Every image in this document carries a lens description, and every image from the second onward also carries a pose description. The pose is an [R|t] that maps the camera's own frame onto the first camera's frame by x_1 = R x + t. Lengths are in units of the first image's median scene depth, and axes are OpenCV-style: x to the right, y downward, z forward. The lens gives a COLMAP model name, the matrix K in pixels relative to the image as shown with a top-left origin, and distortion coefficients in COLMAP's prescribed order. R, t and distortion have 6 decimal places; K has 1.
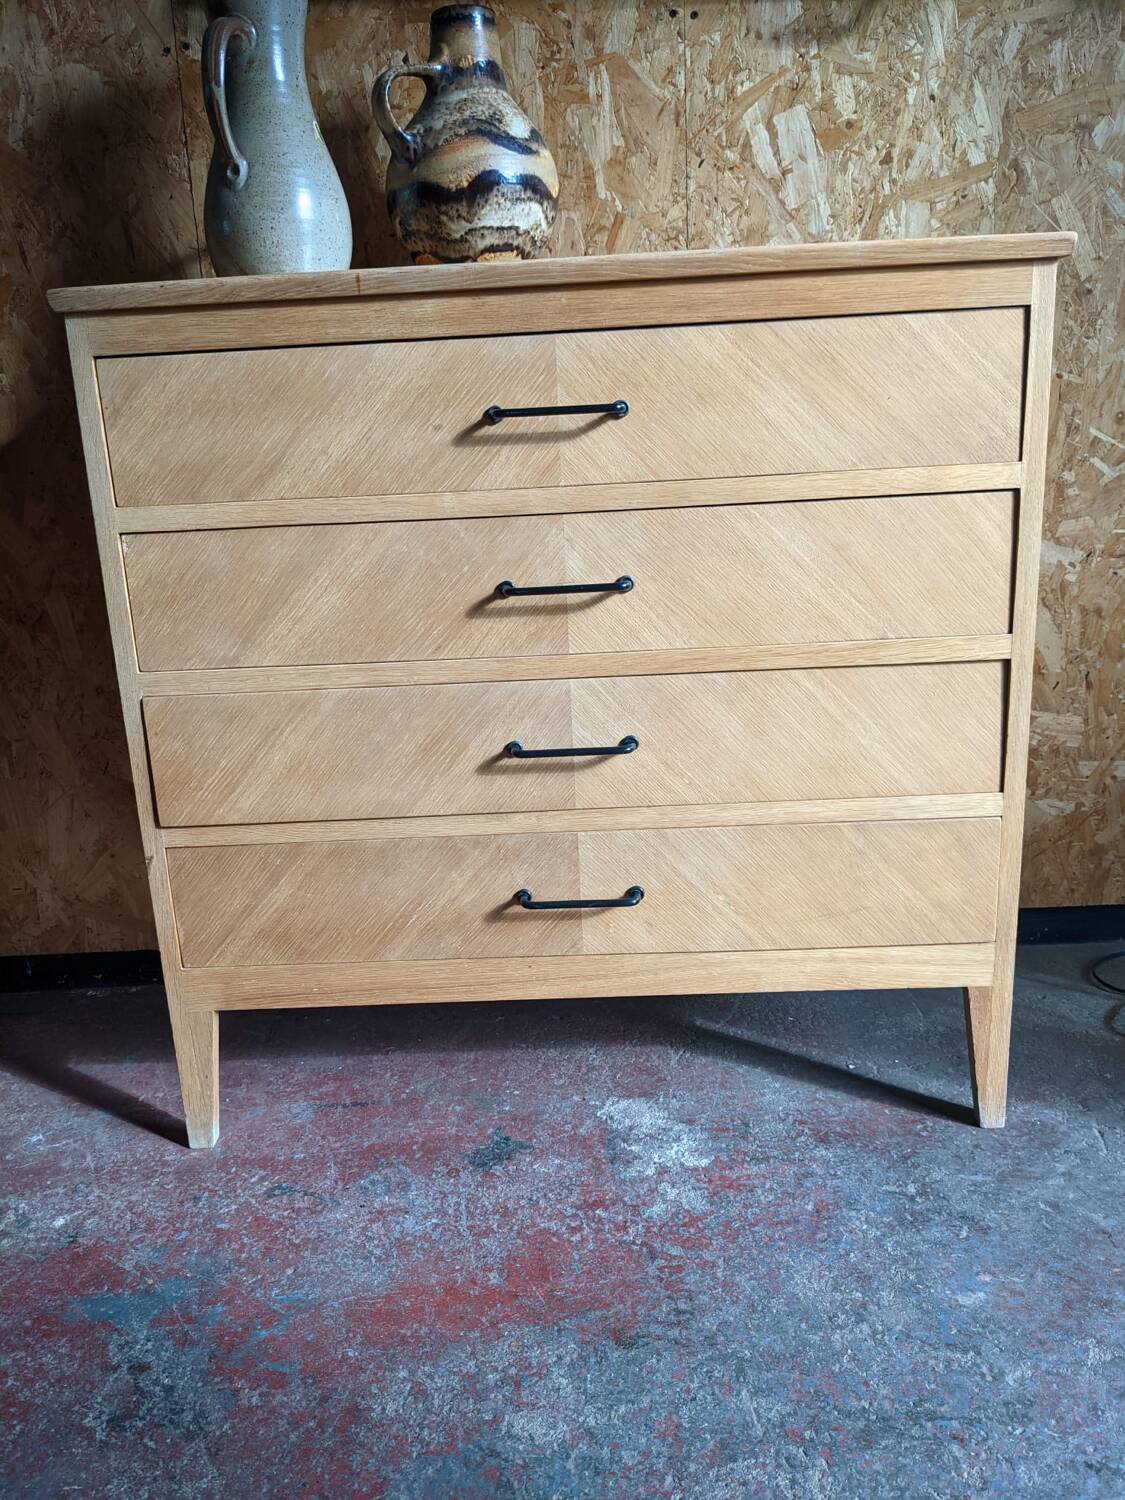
lens RADIAL K [[1190.5, 0, 554.8], [0, 1190.5, 737.6], [0, 0, 1]] dist [0.054834, -0.085913]
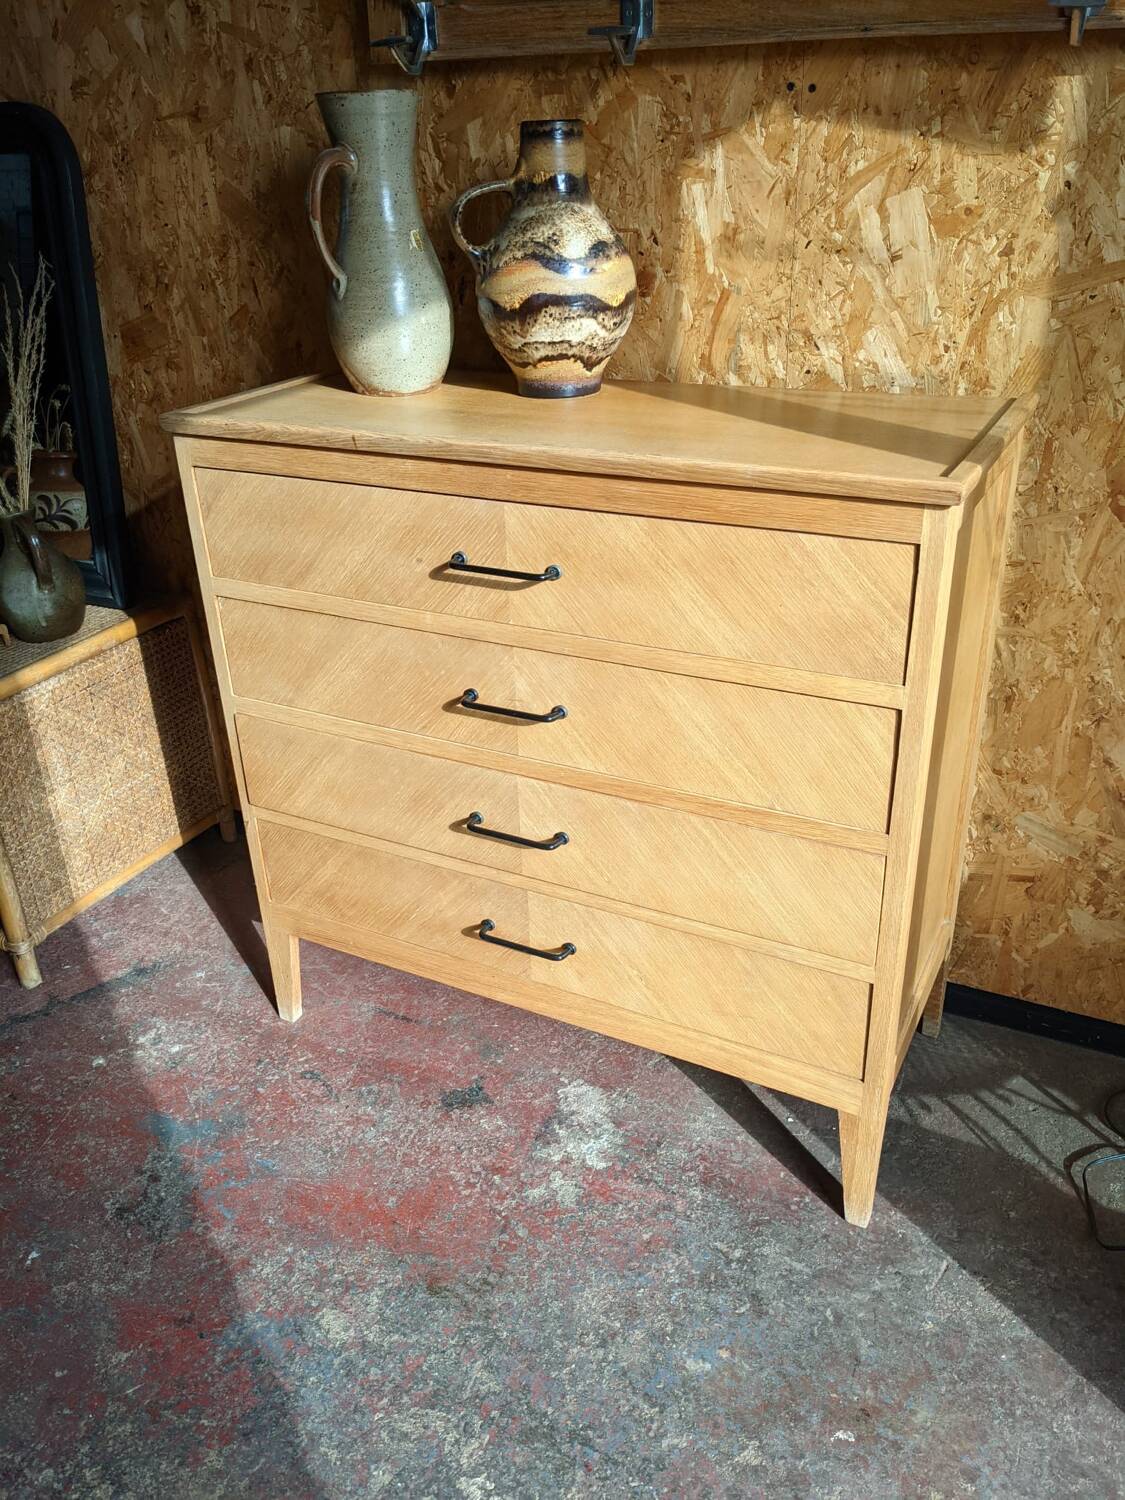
lens RADIAL K [[1190.5, 0, 568.4], [0, 1190.5, 747.8], [0, 0, 1]] dist [0.054834, -0.085913]
pose [[0.898395, 0.215387, -0.382748, 0.470898], [-0.125768, 0.961159, 0.245676, -0.347624], [0.420797, -0.172576, 0.890588, -0.021016]]
